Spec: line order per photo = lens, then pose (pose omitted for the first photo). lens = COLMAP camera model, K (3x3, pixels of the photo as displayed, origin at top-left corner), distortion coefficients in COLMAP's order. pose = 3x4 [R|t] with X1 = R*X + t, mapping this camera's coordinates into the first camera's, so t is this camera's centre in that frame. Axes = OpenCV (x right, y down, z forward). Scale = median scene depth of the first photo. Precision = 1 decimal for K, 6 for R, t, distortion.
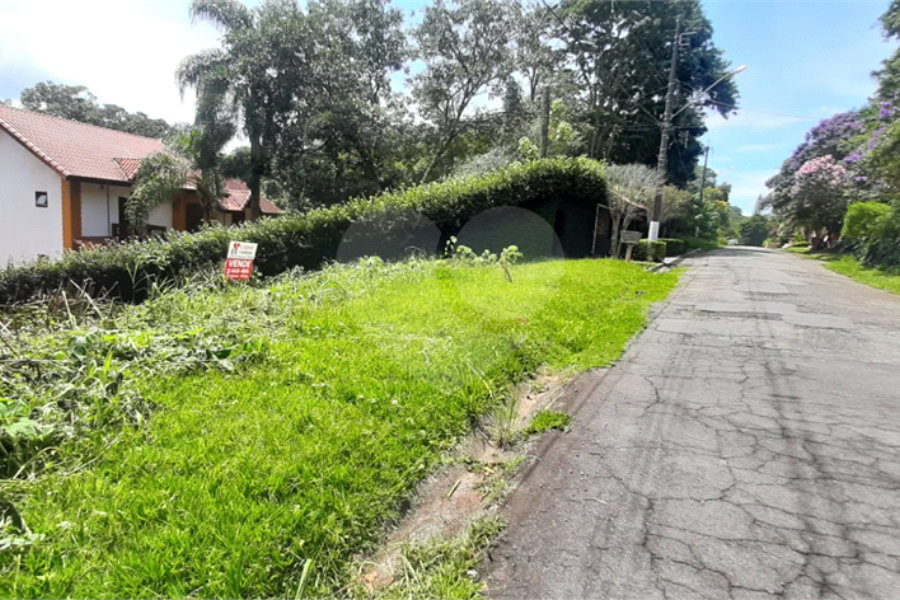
lens RADIAL K [[518.4, 0, 441.8], [0, 518.4, 287.2], [0, 0, 1]] dist [0.002025, -0.005671]
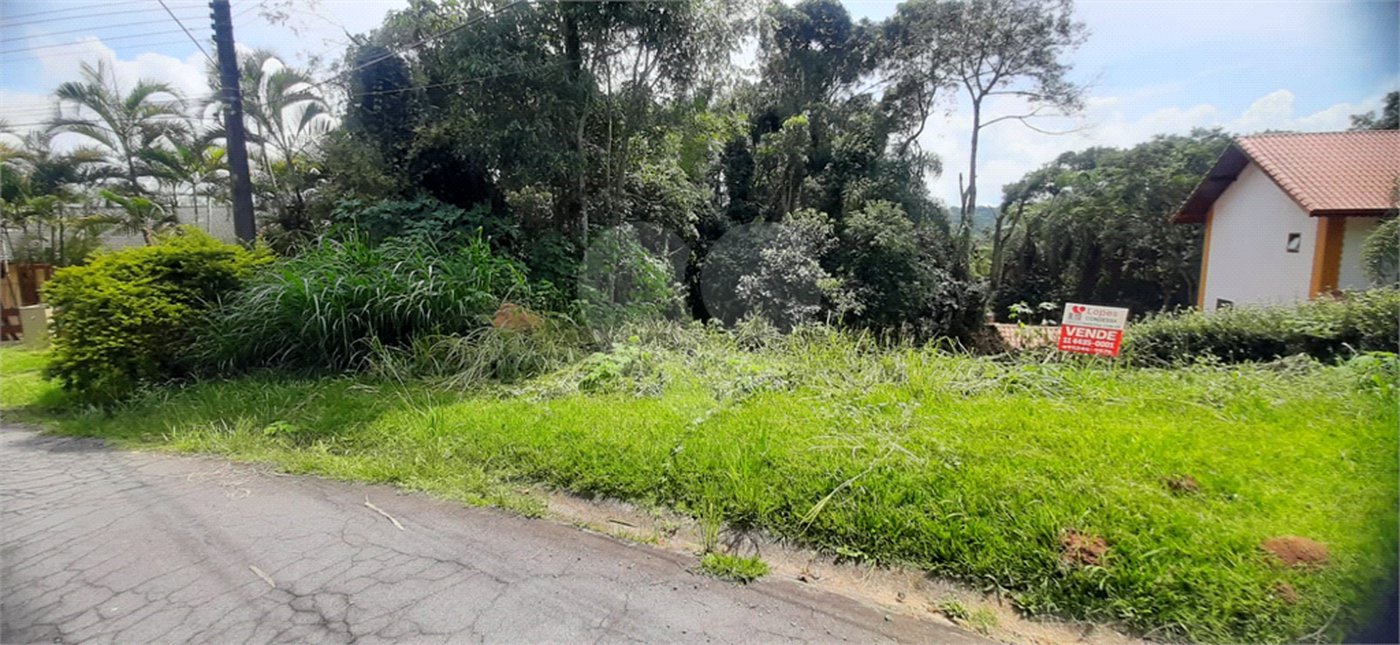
lens RADIAL K [[555.3, 0, 687.8], [0, 555.3, 310.9], [0, 0, 1]] dist [0.005996, -0.009085]
pose [[-0.114876, 0.060875, -0.991513, 0.256745], [-0.107802, 0.991462, 0.073361, -0.038894], [0.987513, 0.115314, -0.107333, 0.260994]]
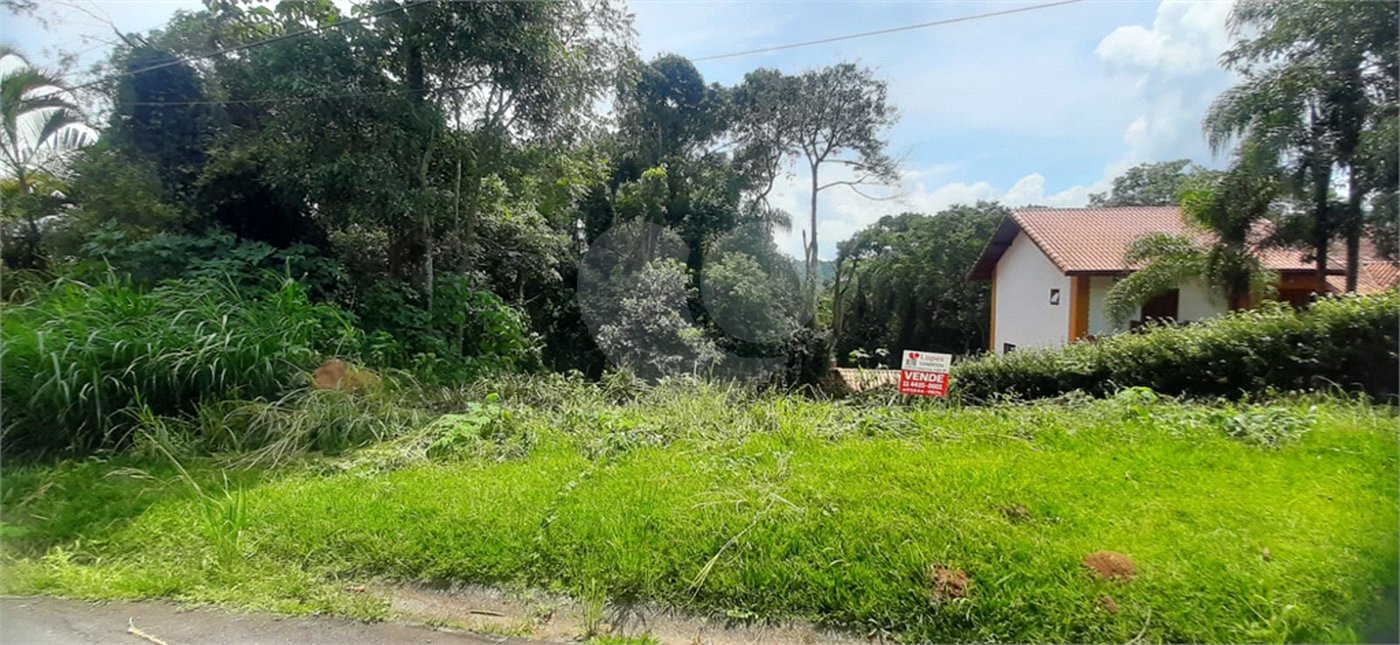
lens RADIAL K [[565.8, 0, 695.8], [0, 565.8, 313.3], [0, 0, 1]] dist [0.003209, -0.006010]
pose [[0.153915, -0.020177, -0.987878, 0.251624], [-0.104797, 0.993819, -0.036626, -0.039985], [0.982511, 0.109164, 0.150849, 0.249561]]
